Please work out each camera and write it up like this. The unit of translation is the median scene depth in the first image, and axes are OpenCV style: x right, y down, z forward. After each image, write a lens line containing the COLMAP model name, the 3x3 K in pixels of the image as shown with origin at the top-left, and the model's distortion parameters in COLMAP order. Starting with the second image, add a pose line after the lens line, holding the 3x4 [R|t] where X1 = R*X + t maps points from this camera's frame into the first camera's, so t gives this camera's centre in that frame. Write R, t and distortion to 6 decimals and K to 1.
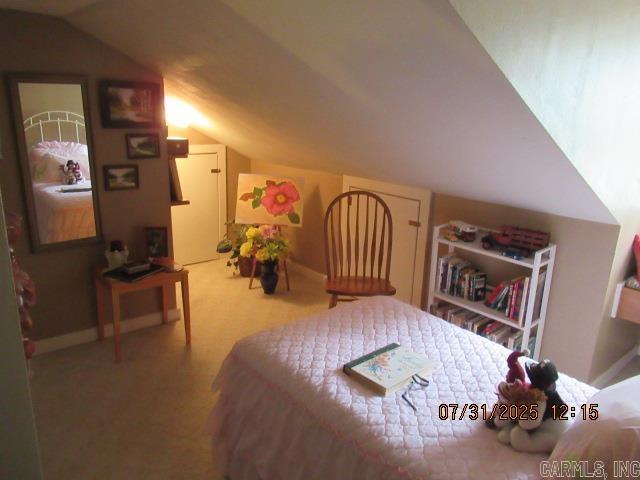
lens RADIAL K [[507.2, 0, 320.0], [0, 507.2, 240.0], [0, 0, 1]] dist [-0.001286, -0.000874]
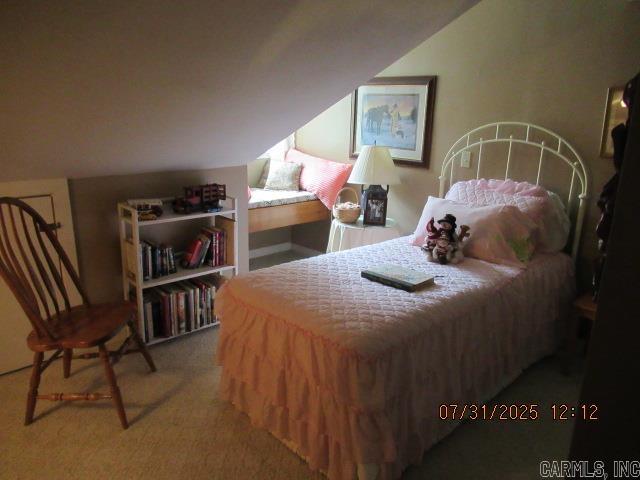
lens RADIAL K [[507.2, 0, 320.0], [0, 507.2, 240.0], [0, 0, 1]] dist [-0.001286, -0.000874]
pose [[-0.063513, -0.295312, 0.953288, -0.742267], [0.249277, 0.920243, 0.301683, -0.190408], [-0.966347, 0.256794, 0.015167, 0.822650]]
